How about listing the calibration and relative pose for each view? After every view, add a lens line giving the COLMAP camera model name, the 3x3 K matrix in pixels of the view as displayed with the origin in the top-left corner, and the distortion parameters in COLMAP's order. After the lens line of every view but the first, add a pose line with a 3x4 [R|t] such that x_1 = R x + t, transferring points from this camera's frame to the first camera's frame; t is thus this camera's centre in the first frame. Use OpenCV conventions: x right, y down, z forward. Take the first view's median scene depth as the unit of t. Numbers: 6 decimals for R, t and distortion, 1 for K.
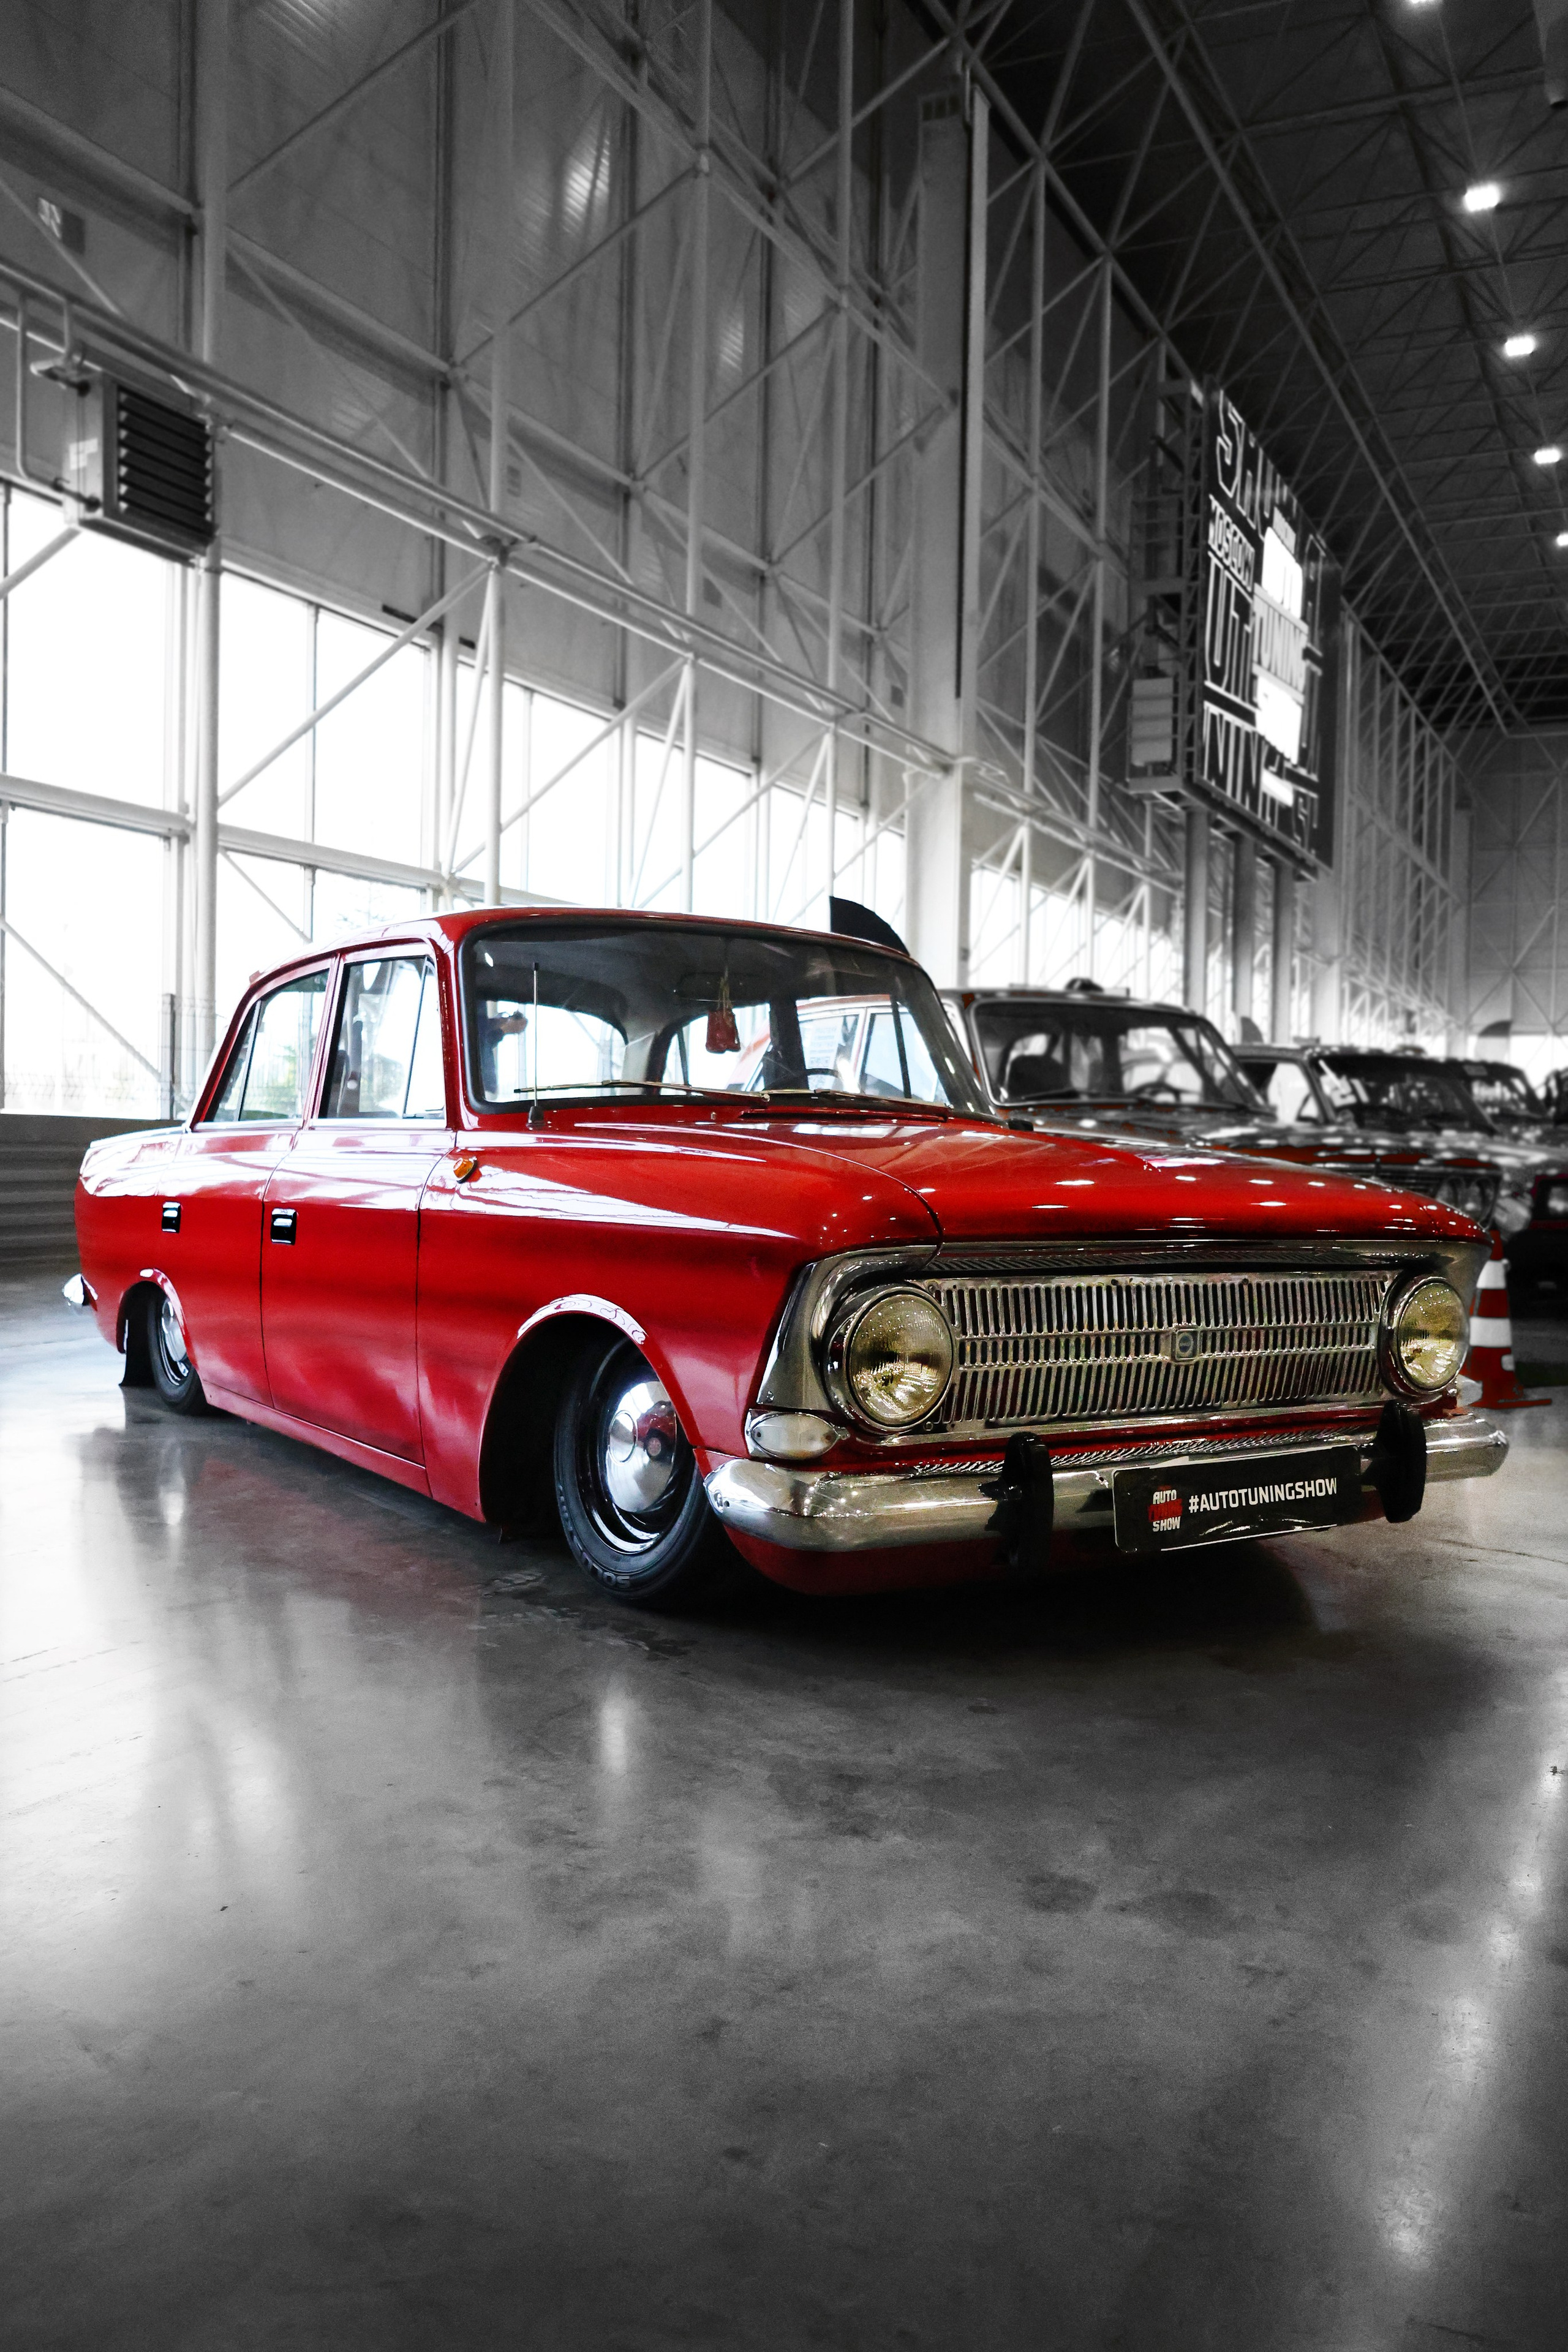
lens RADIAL K [[1916.9, 0, 784.0], [0, 1916.9, 1176.0], [0, 0, 1]] dist [0.036469, 0.002056]
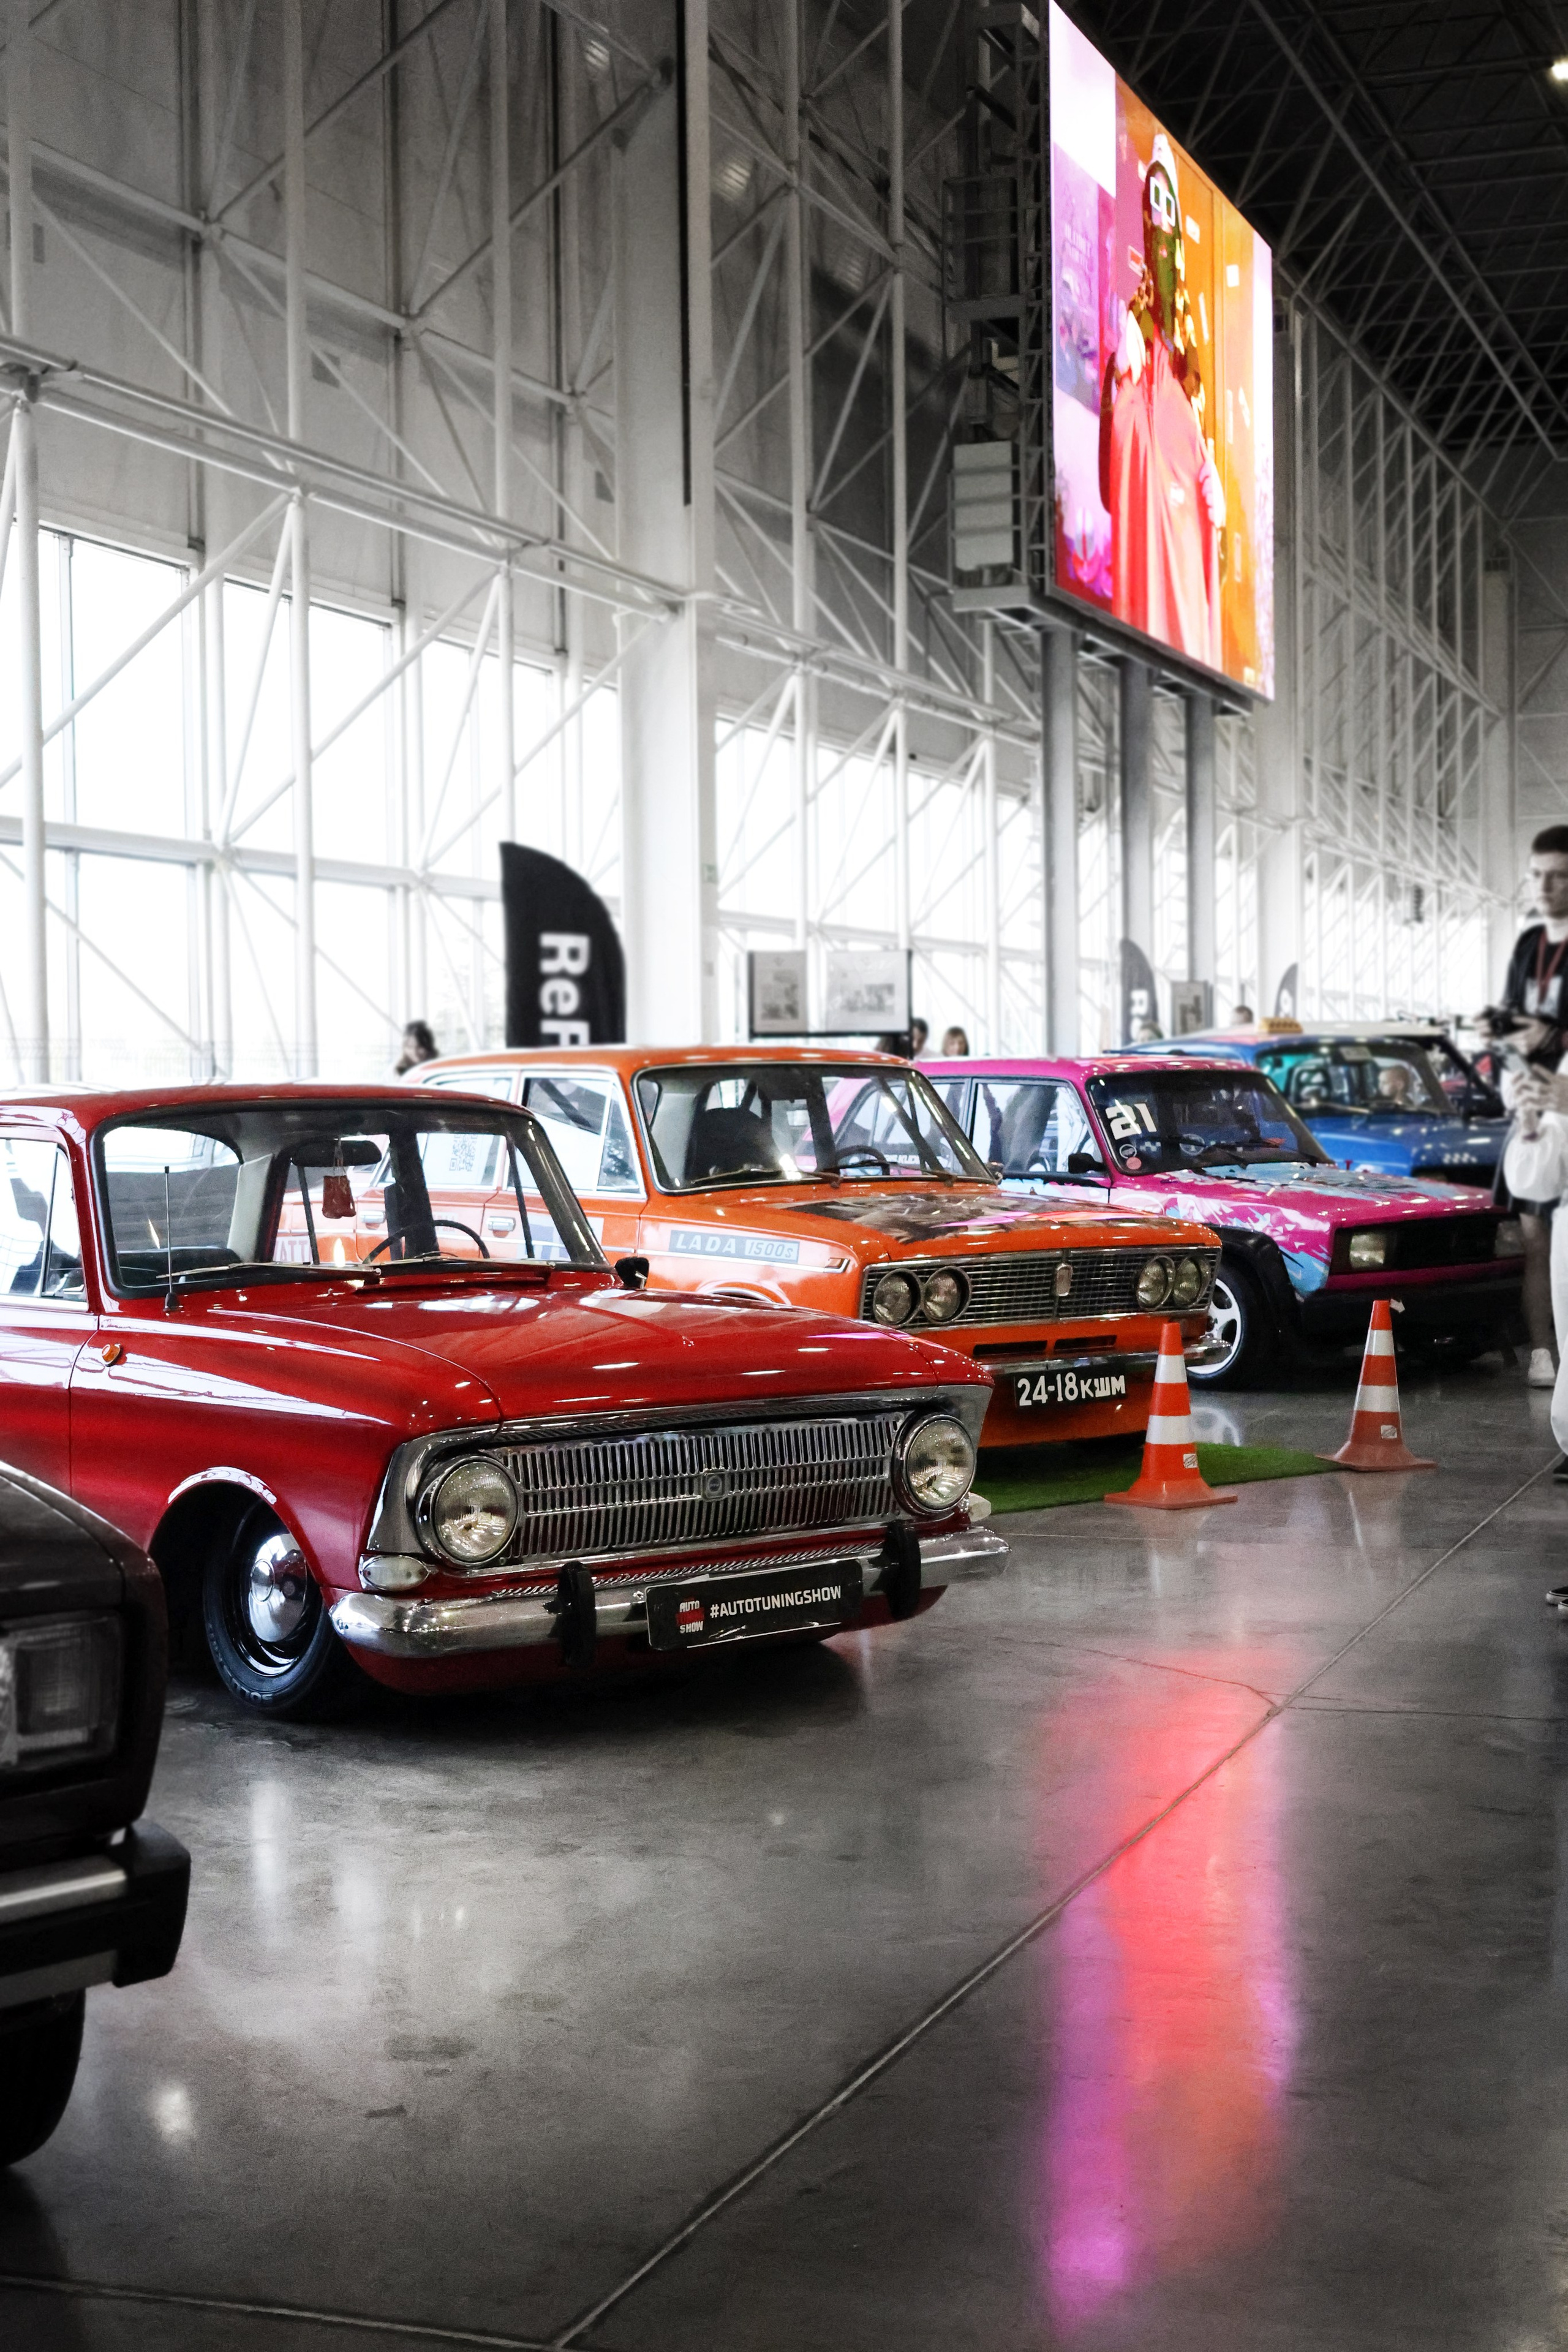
lens RADIAL K [[3164.6, 0, 784.0], [0, 3164.6, 1176.0], [0, 0, 1]] dist [-0.002789, 0.026913]
pose [[0.994954, -0.035836, 0.093719, 0.010735], [0.034853, 0.999319, 0.012099, -0.021607], [-0.094089, -0.008772, 0.995525, -0.166335]]
